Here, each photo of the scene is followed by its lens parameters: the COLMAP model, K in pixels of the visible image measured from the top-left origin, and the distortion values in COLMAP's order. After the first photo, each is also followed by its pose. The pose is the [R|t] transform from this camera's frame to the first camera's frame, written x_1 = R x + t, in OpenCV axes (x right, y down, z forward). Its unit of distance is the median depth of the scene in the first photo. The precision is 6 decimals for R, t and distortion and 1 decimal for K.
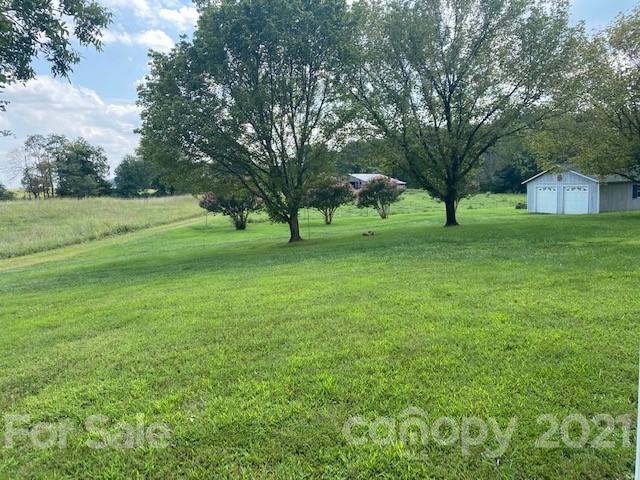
lens RADIAL K [[484.1, 0, 320.0], [0, 484.1, 240.0], [0, 0, 1]] dist [0.006442, -0.006047]
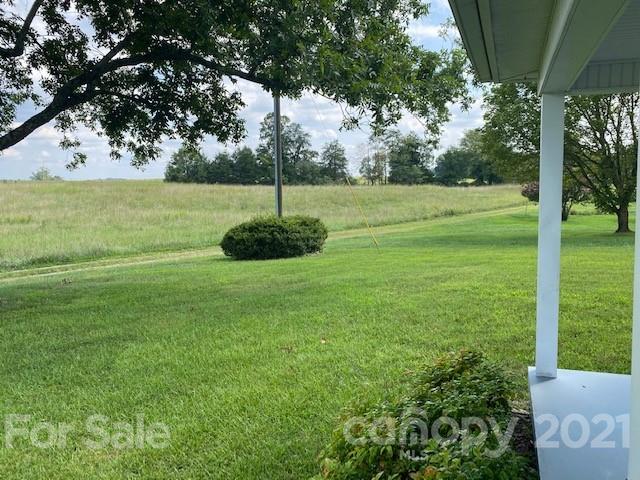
lens RADIAL K [[484.1, 0, 320.0], [0, 484.1, 240.0], [0, 0, 1]] dist [0.006442, -0.006047]
pose [[0.810868, 0.092376, -0.577893, 0.012465], [-0.080390, 0.995685, 0.046361, 0.012215], [0.579682, 0.008864, 0.814795, -0.099794]]
